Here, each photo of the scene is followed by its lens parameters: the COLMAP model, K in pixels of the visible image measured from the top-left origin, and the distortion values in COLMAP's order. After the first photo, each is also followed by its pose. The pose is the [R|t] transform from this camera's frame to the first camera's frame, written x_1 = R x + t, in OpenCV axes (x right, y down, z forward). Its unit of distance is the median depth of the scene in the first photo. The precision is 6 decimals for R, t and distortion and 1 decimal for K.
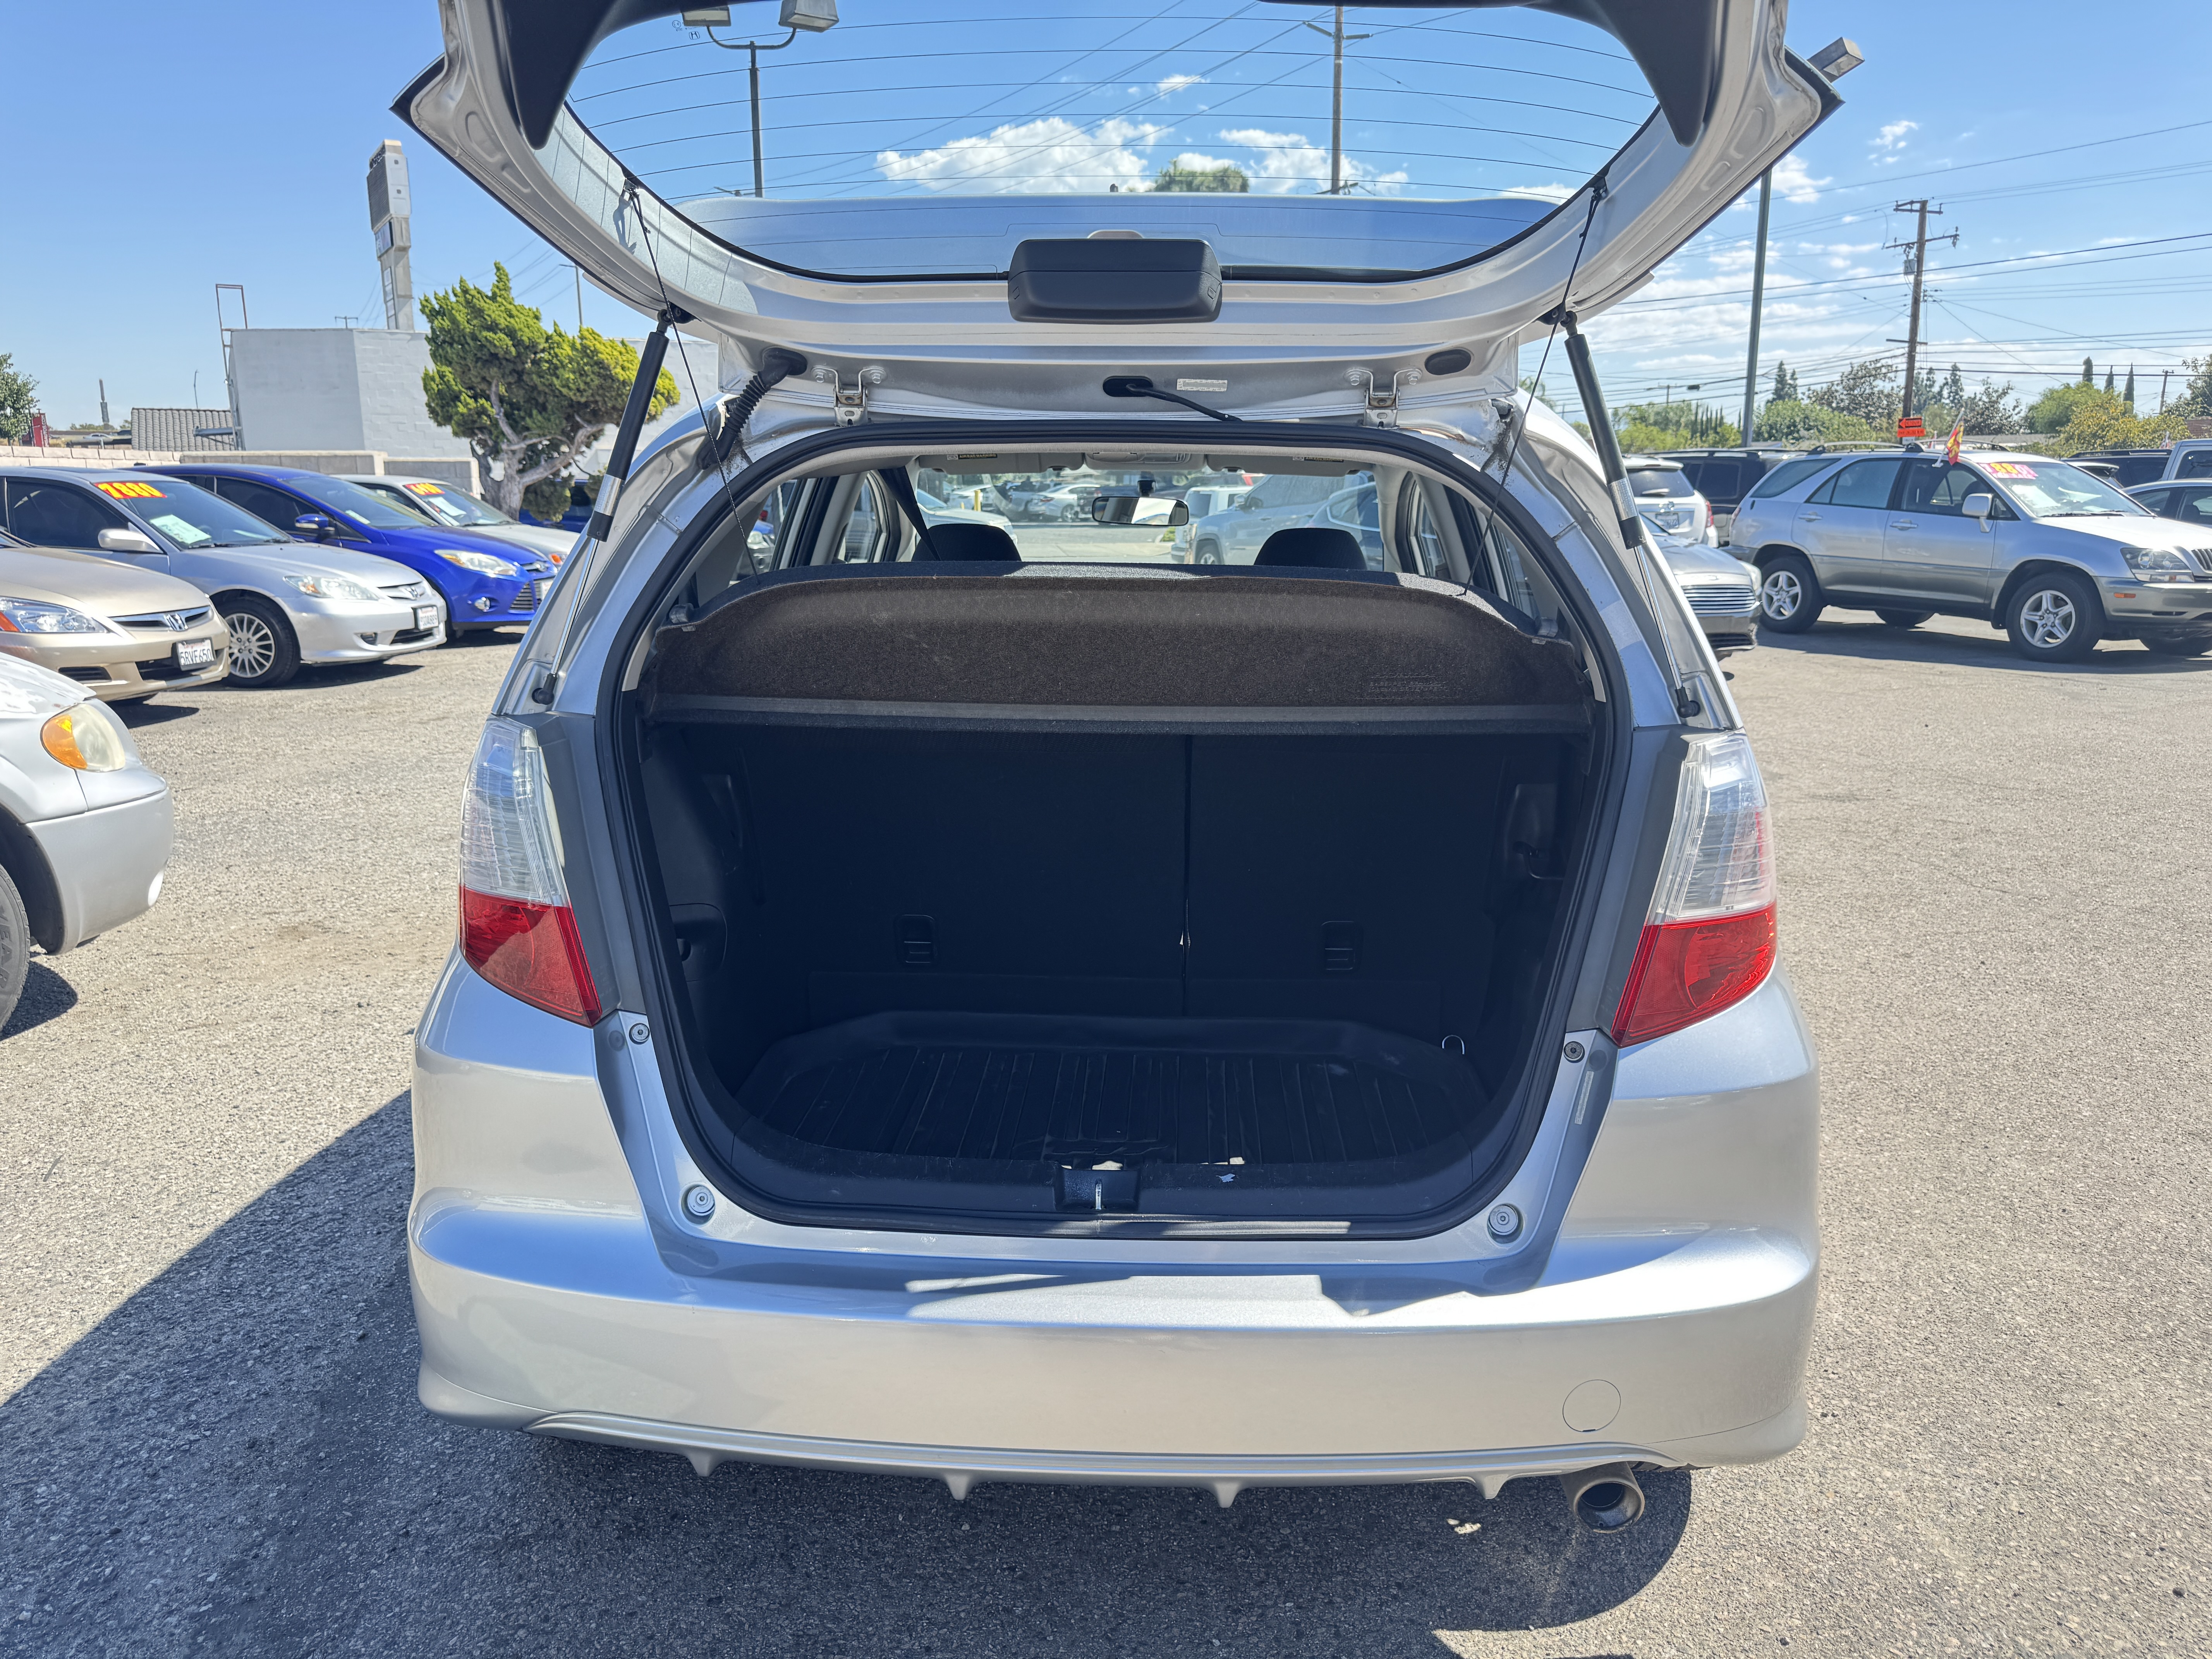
lens RADIAL K [[1562.2, 0, 1110.2], [0, 1562.2, 820.9], [0, 0, 1]] dist [0.034183, -0.041414]
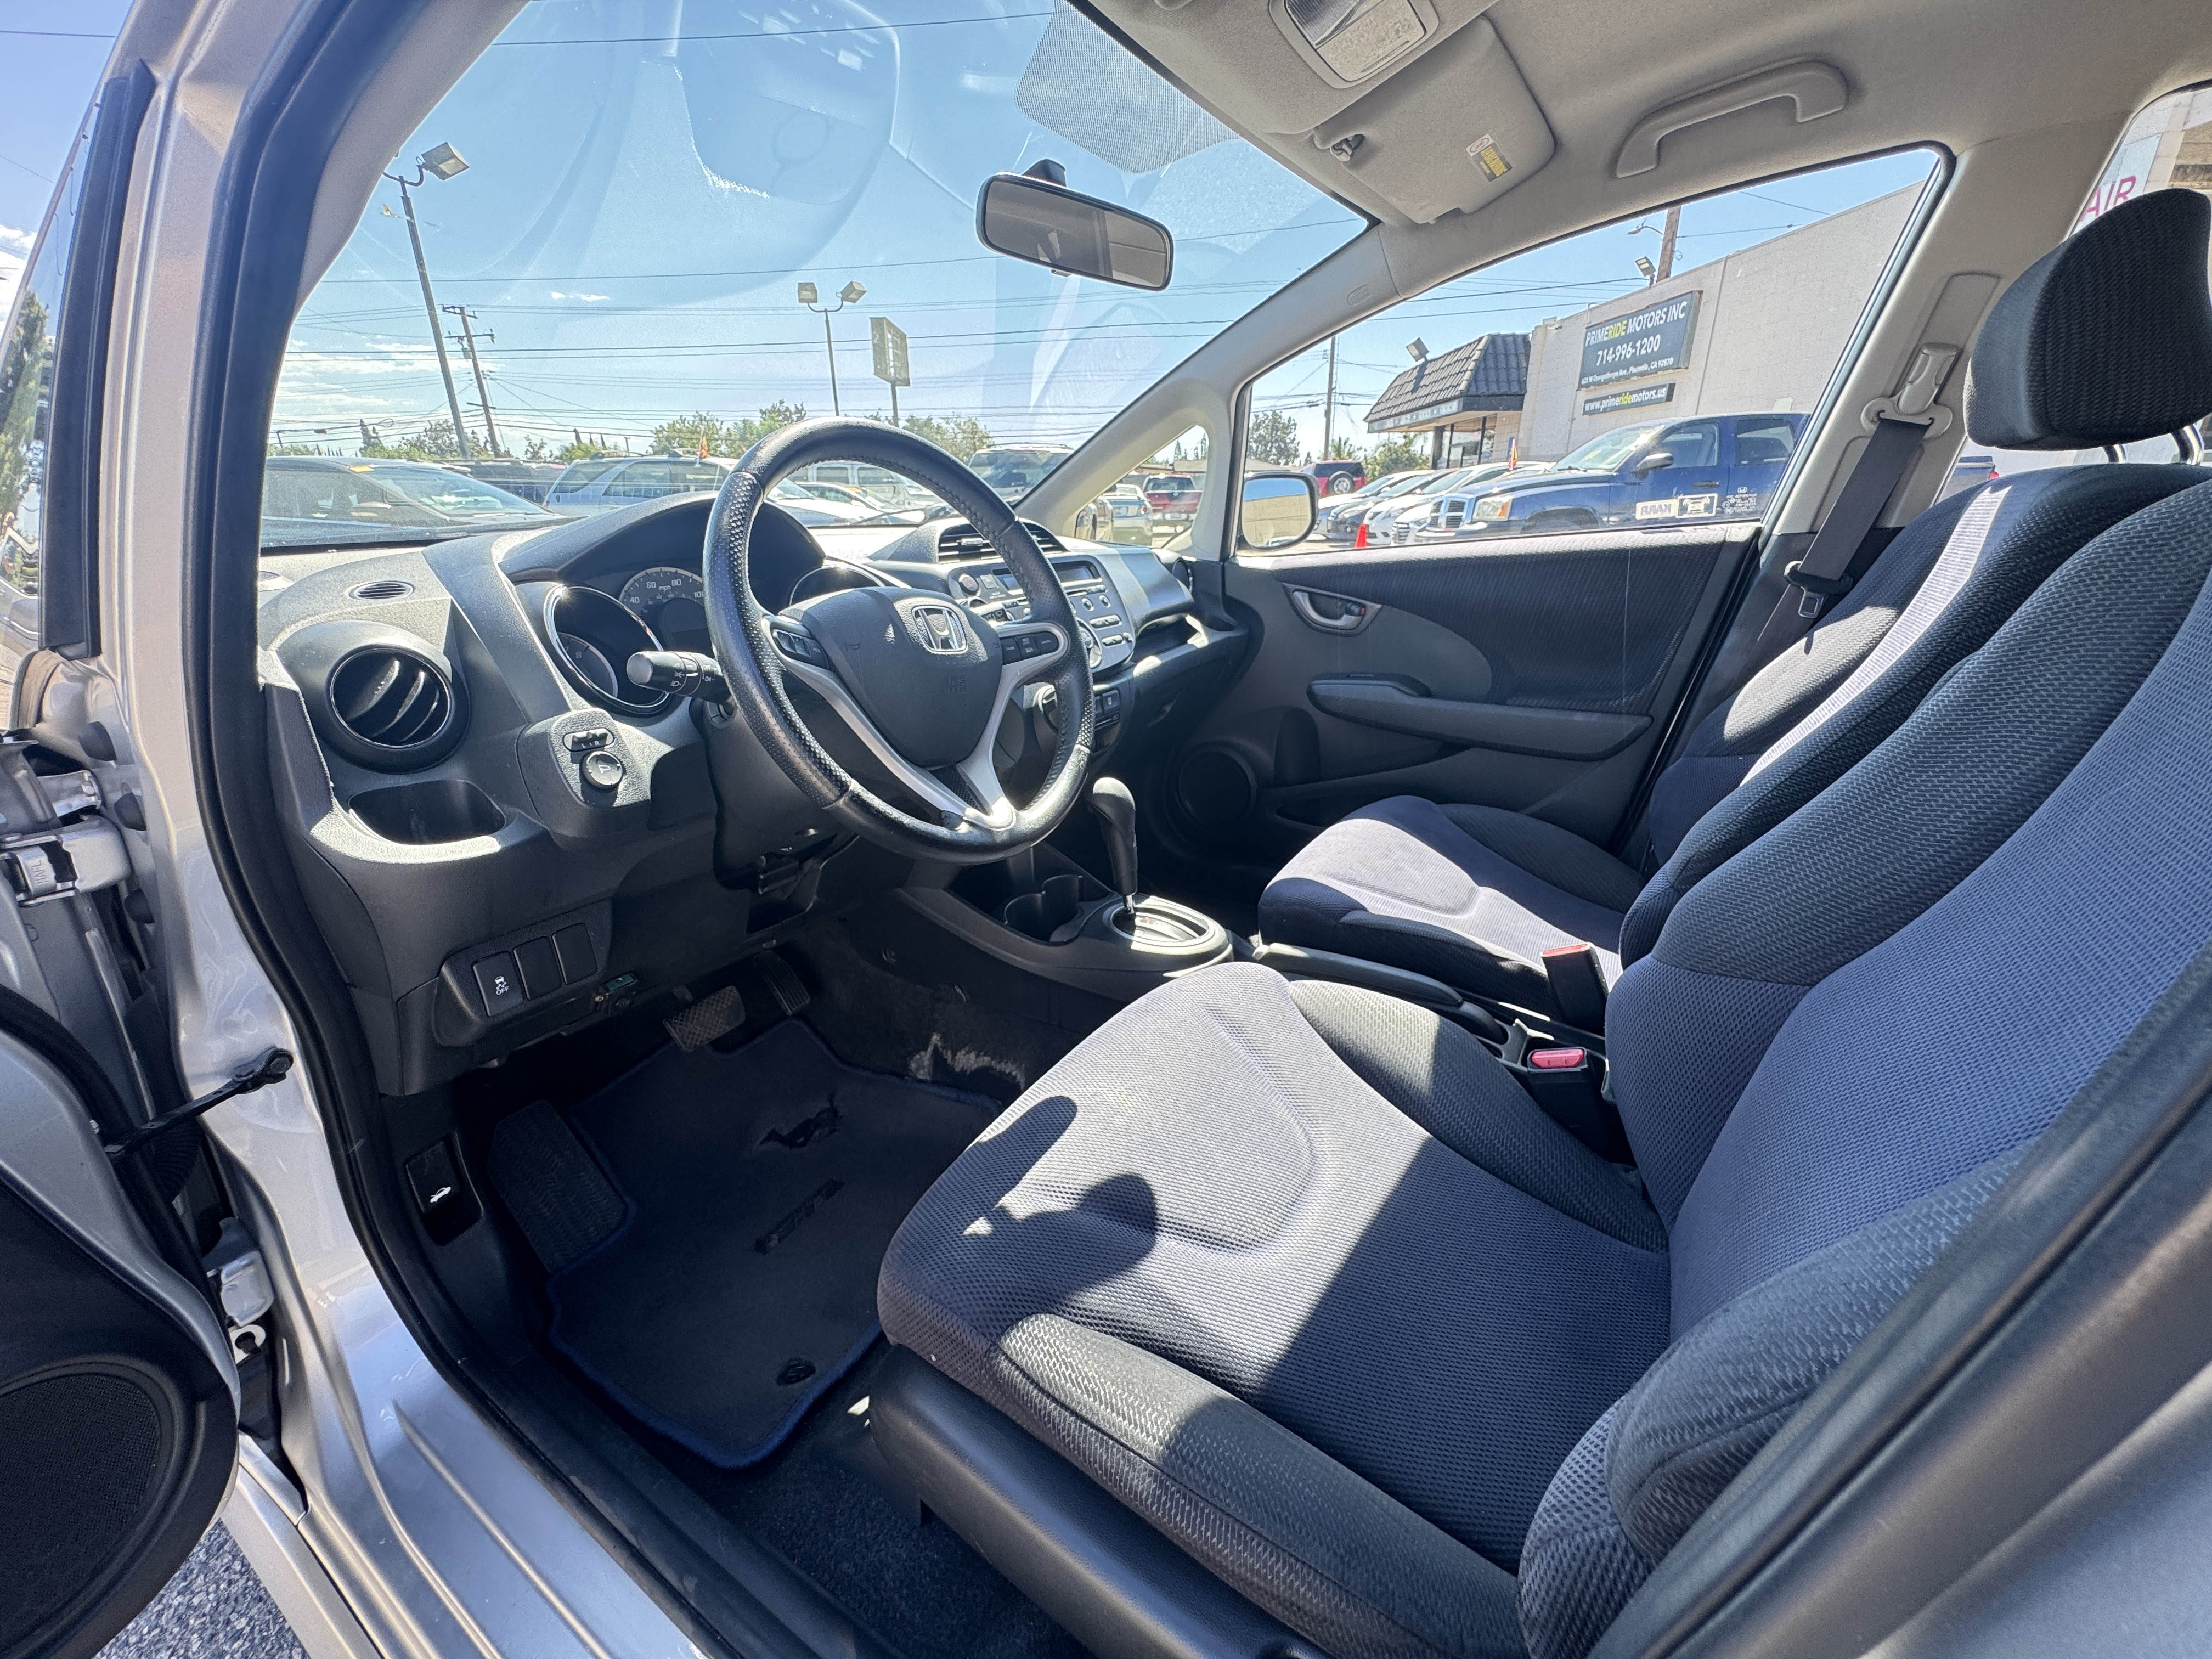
lens RADIAL K [[890.4, 0, 1098.9], [0, 890.4, 825.7], [0, 0, 1]] dist [-0.006249, 0.000203]
pose [[0.505734, -0.302044, 0.808086, -0.094751], [0.190011, 0.952702, 0.237181, -0.047176], [-0.841504, 0.033595, 0.539205, 0.385968]]
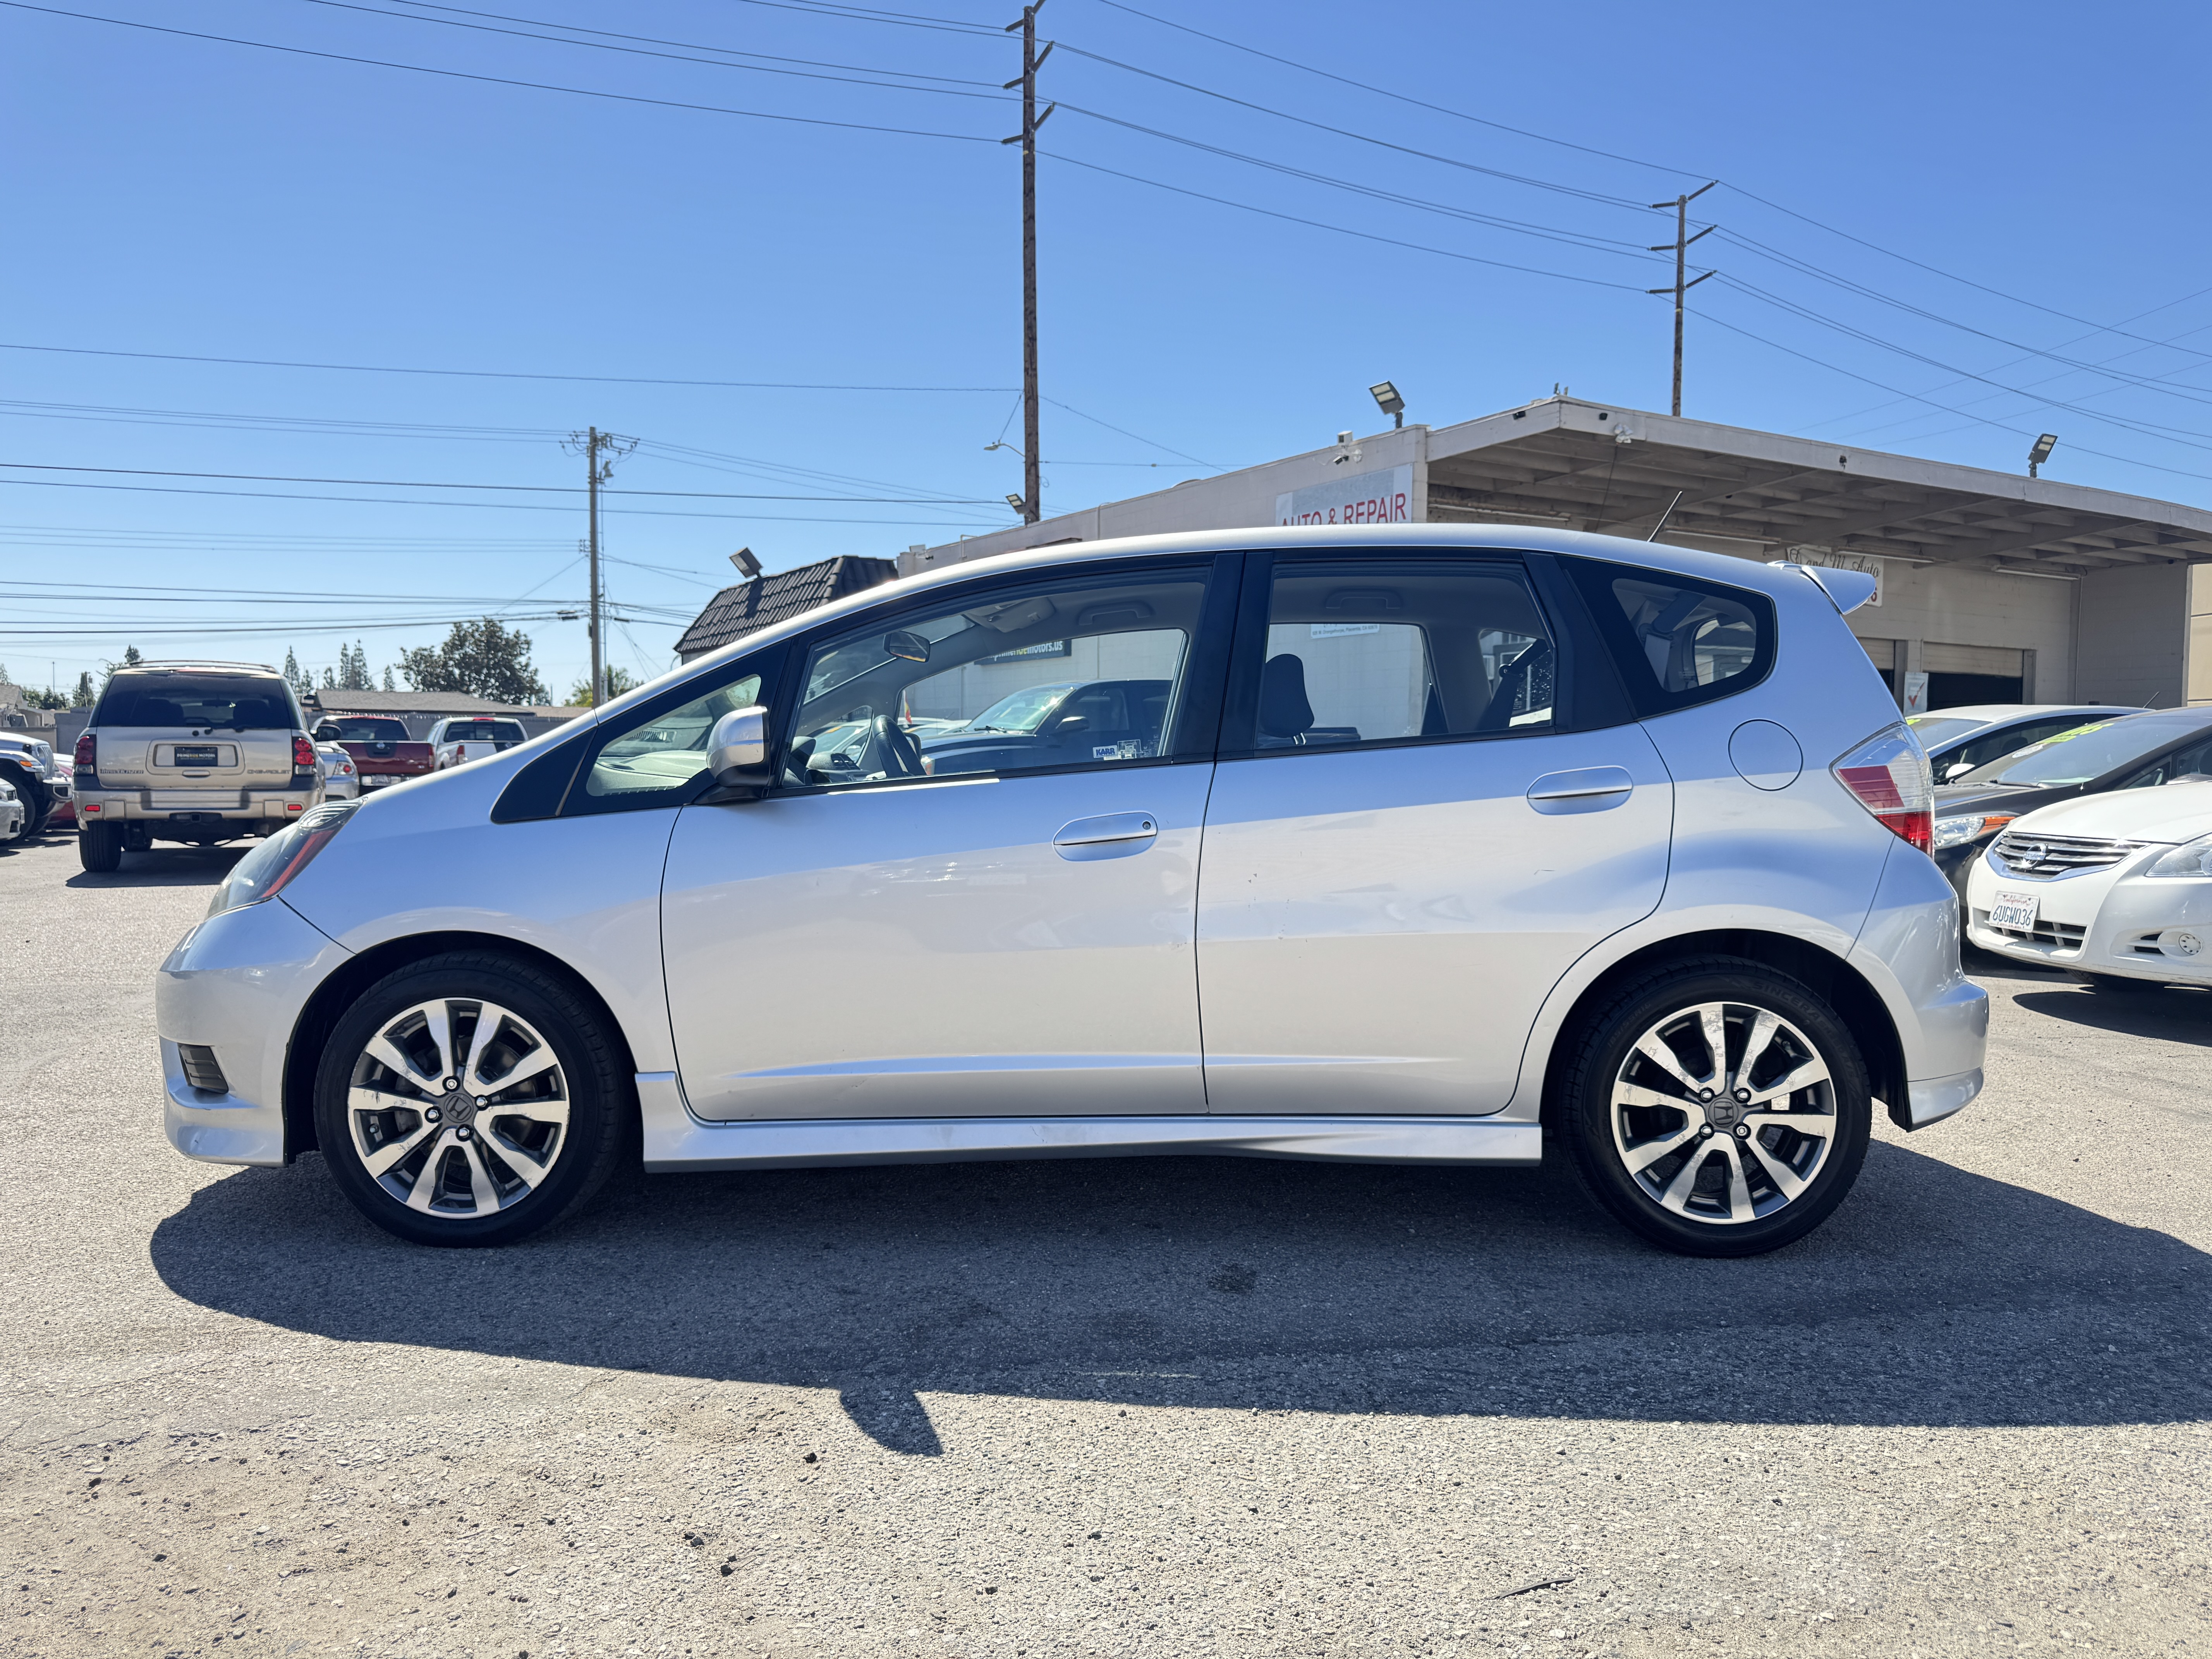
lens RADIAL K [[1562.2, 0, 1108.5], [0, 1562.2, 841.0], [0, 0, 1]] dist [0.034183, -0.041414]
pose [[-0.031622, -0.050408, 0.998228, -0.455148], [0.198533, 0.978510, 0.055701, -0.046240], [-0.979584, 0.199943, -0.020935, 0.404139]]
